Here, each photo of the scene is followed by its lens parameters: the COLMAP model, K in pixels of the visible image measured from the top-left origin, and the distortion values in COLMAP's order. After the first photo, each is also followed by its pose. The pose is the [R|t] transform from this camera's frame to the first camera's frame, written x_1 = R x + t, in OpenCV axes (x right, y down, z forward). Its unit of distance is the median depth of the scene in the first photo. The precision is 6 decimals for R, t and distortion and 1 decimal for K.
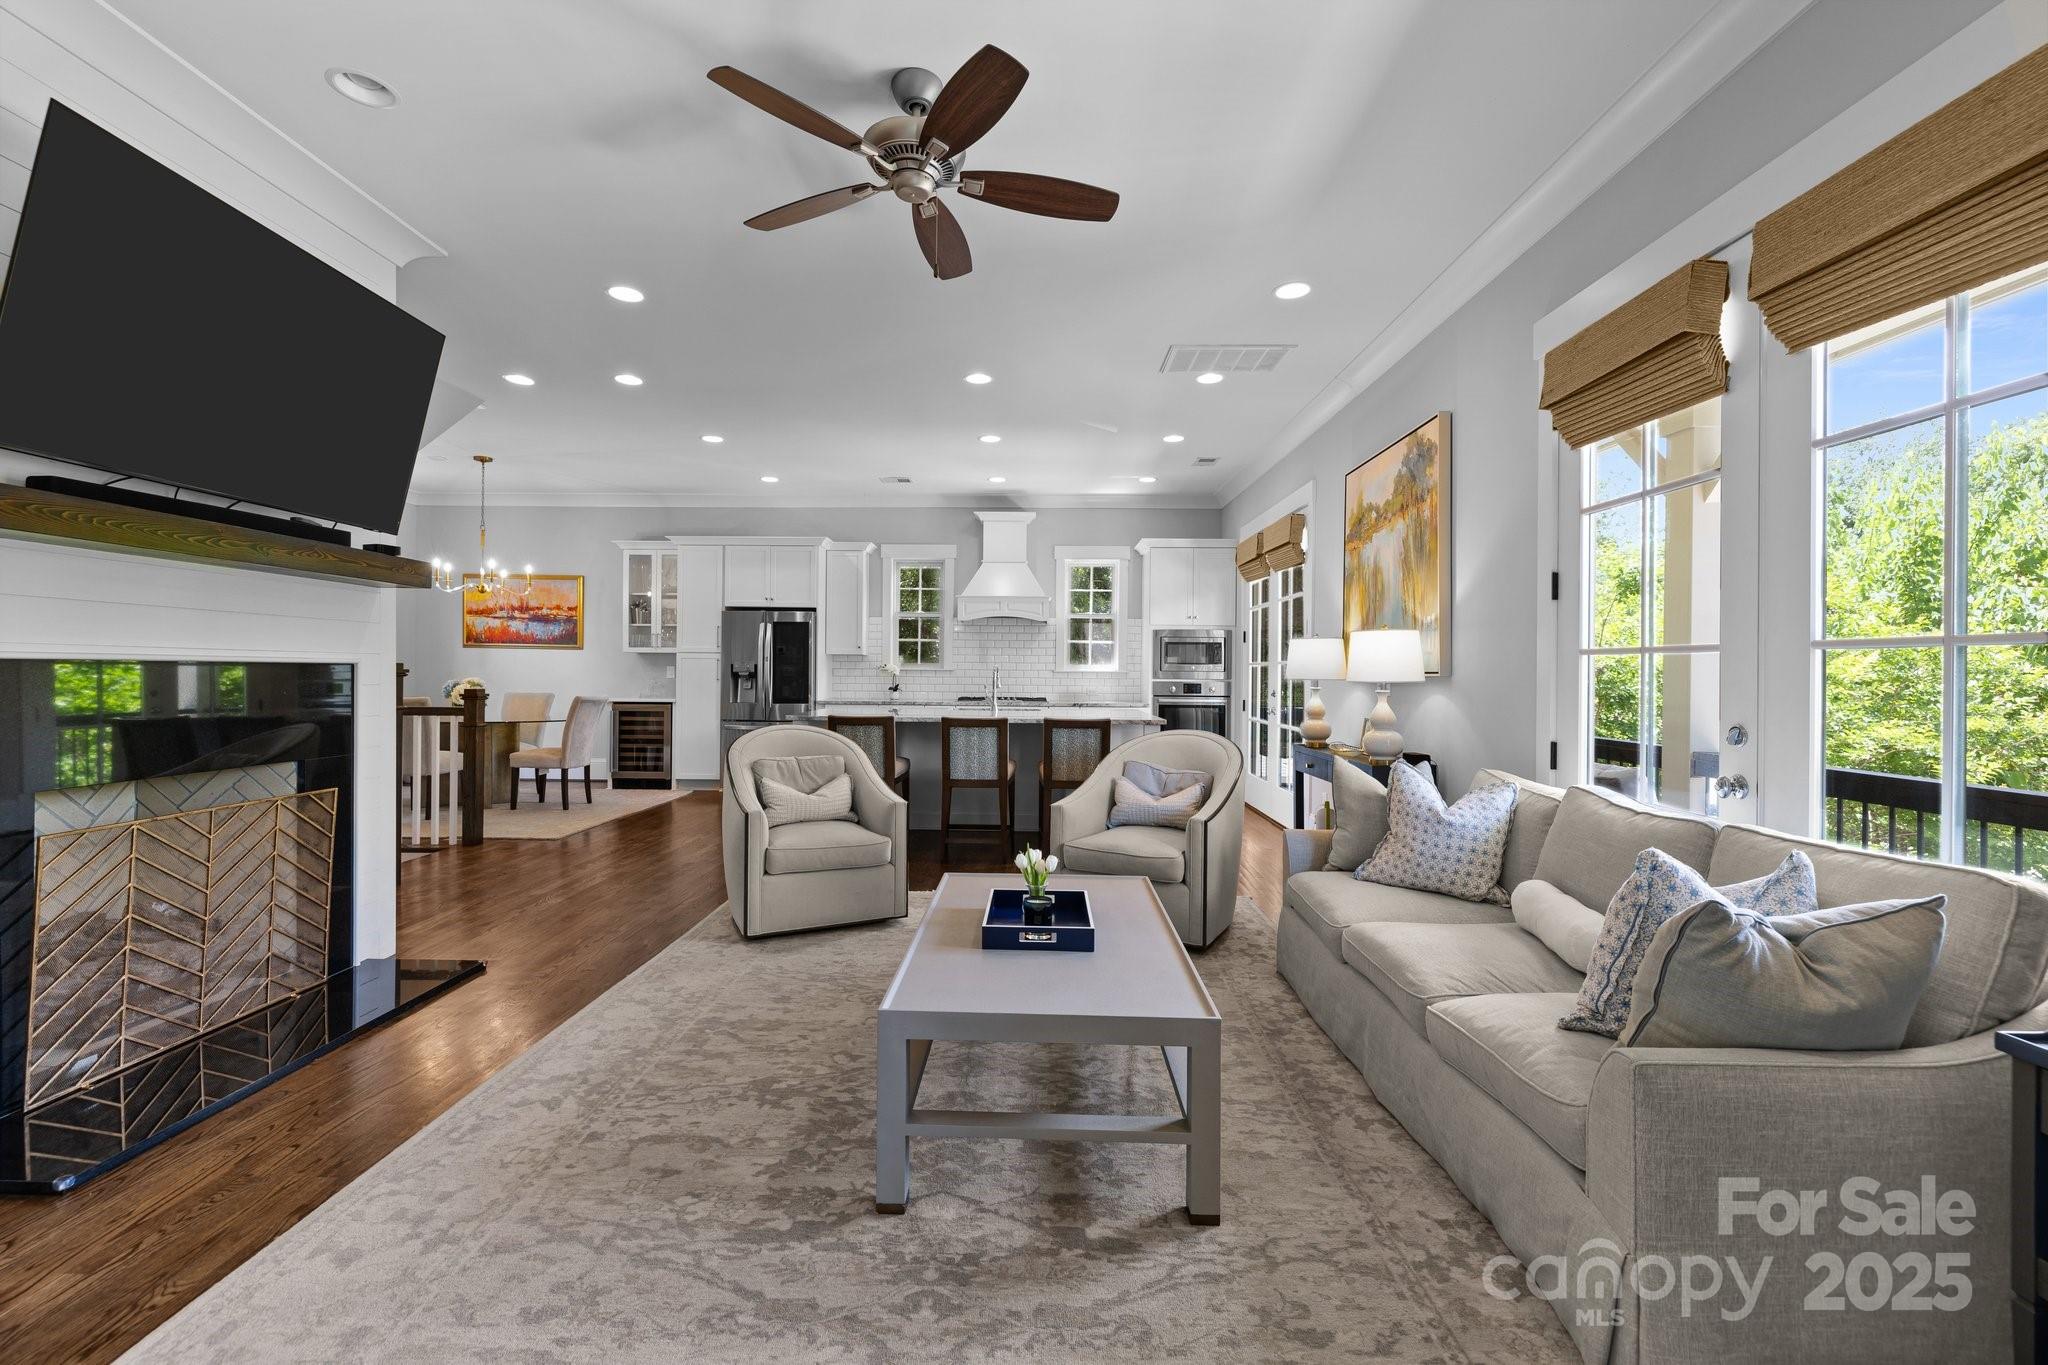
lens RADIAL K [[858.8, 0, 1008.0], [0, 858.8, 668.7], [0, 0, 1]] dist [0.000231, -0.000264]
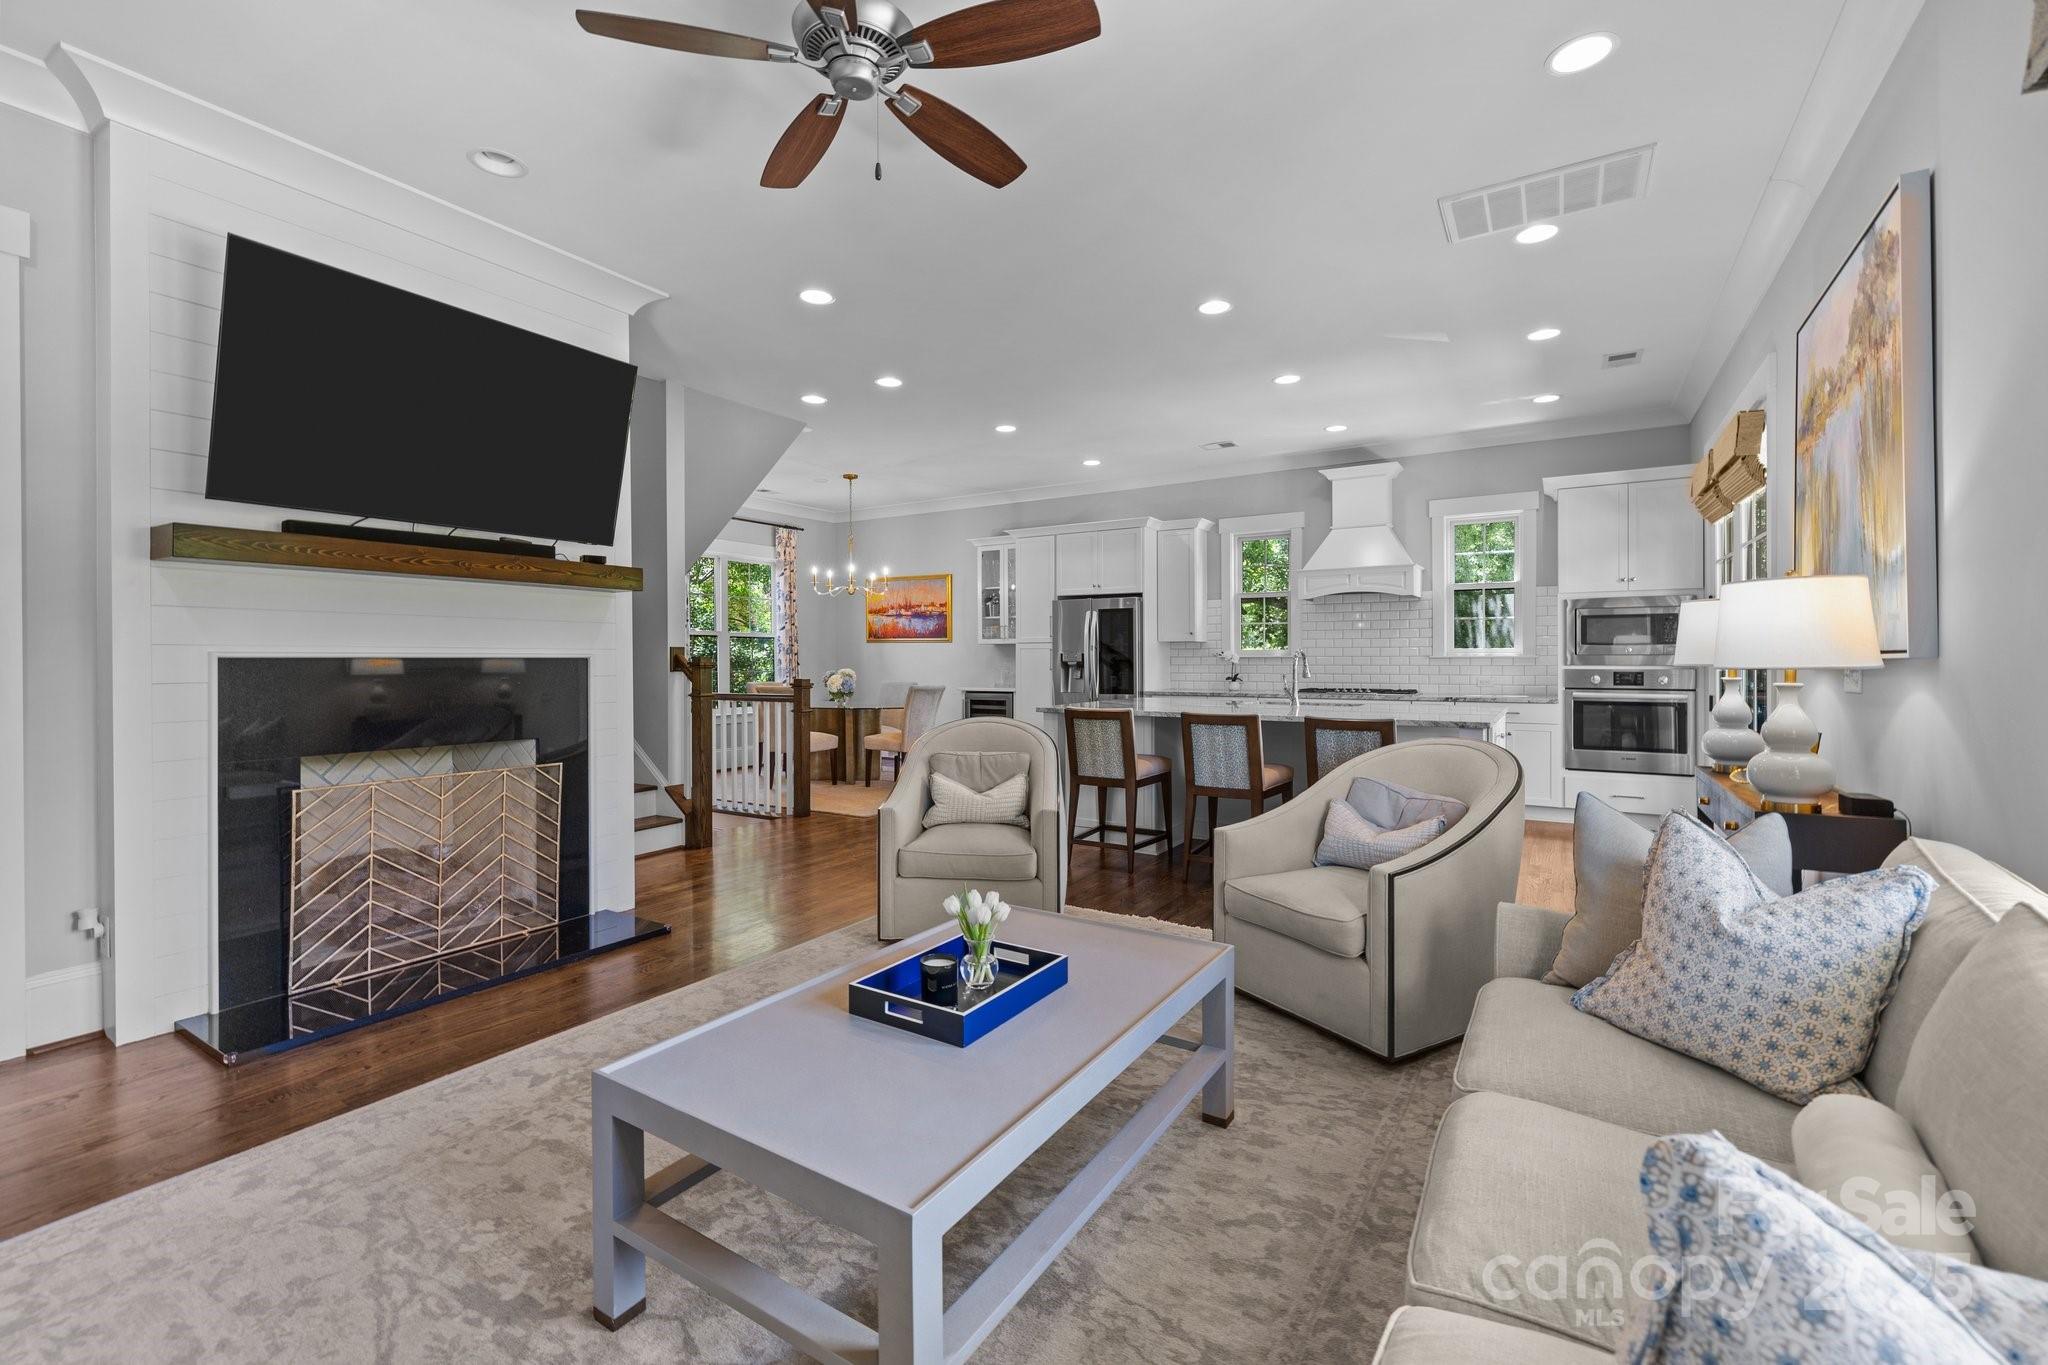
lens RADIAL K [[864.9, 0, 1014.1], [0, 864.9, 659.1], [0, 0, 1]] dist [0.001109, -0.000136]
pose [[0.859006, -0.010920, -0.511849, 0.205785], [0.011670, 0.999930, -0.001746, 0.002736], [0.511833, -0.004473, 0.859073, 0.163192]]
